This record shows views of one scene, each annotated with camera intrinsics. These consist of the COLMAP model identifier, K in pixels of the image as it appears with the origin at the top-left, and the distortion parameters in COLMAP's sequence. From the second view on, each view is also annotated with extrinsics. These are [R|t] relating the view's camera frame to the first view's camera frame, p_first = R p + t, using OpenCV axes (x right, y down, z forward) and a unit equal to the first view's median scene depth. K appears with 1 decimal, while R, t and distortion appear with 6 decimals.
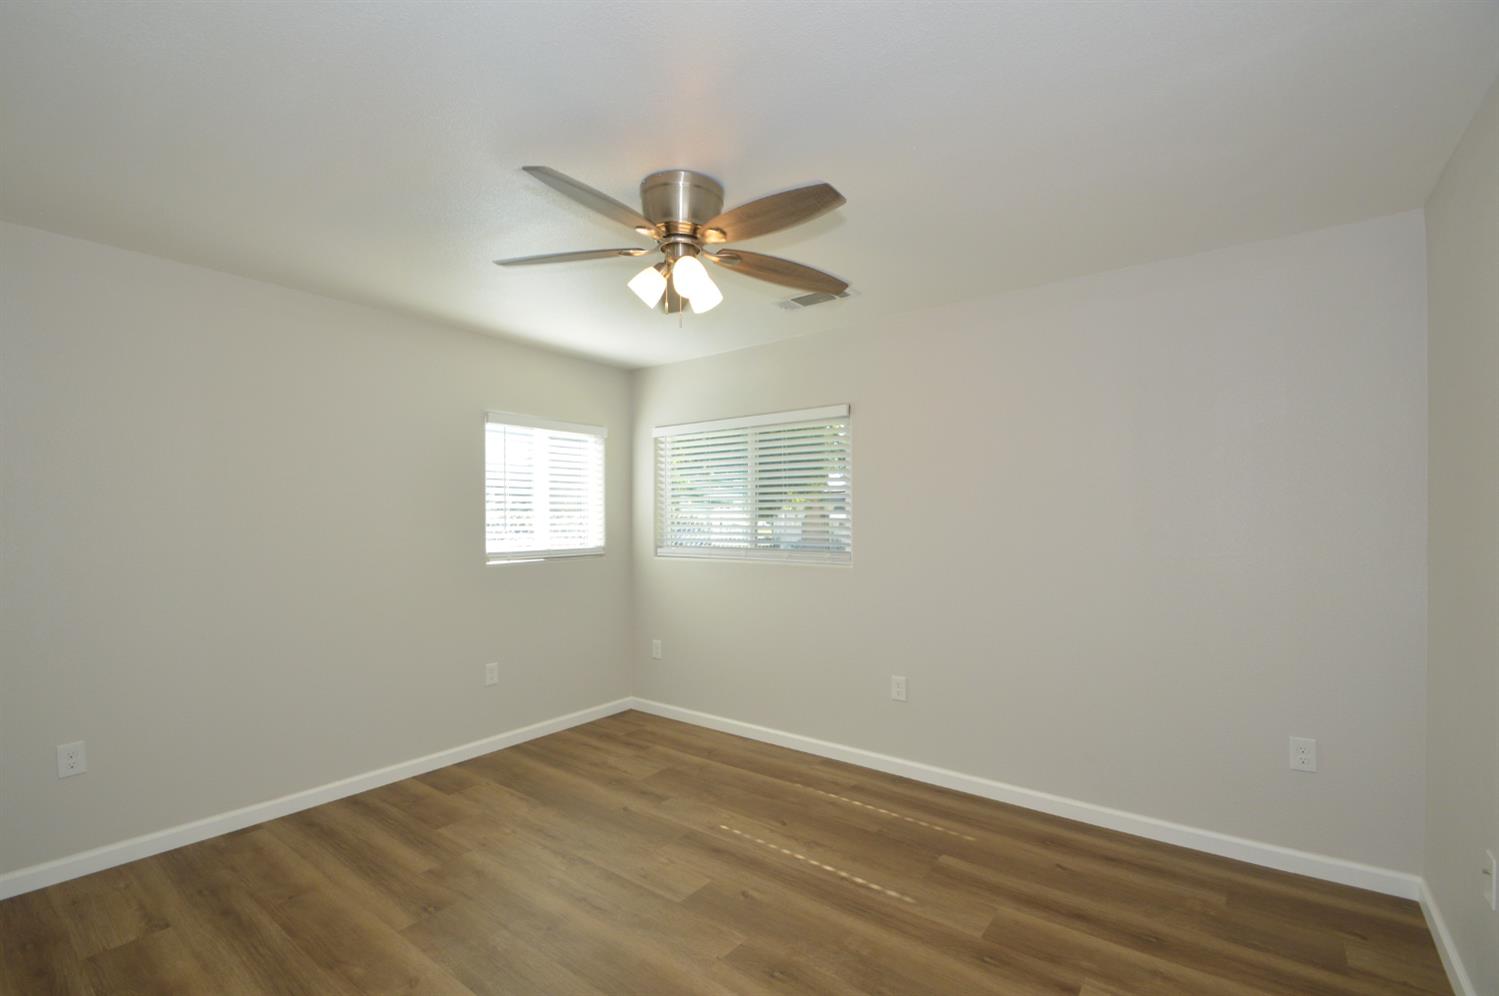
lens RADIAL K [[628.0, 0, 749.5], [0, 628.0, 498.0], [0, 0, 1]] dist [0.000762, -0.006313]
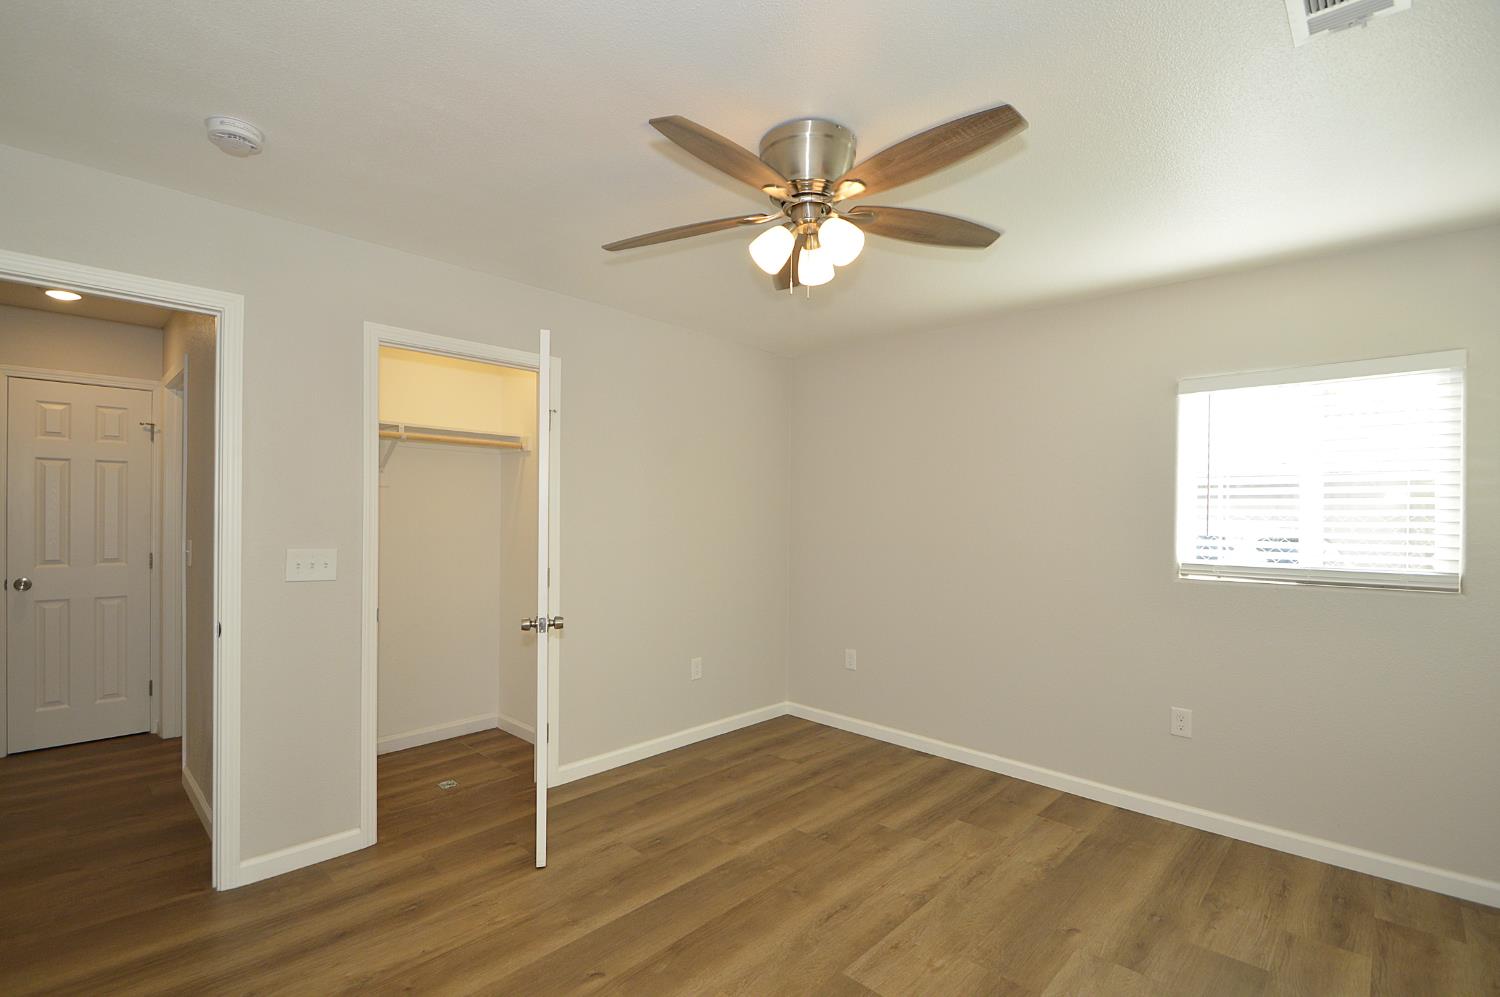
lens RADIAL K [[676.8, 0, 746.5], [0, 676.8, 509.7], [0, 0, 1]] dist [-0.001712, -0.000037]
pose [[-0.090713, -0.003531, -0.995871, 0.659153], [0.025097, 0.999668, -0.005831, 0.017145], [0.995561, -0.025523, -0.090594, 0.786848]]
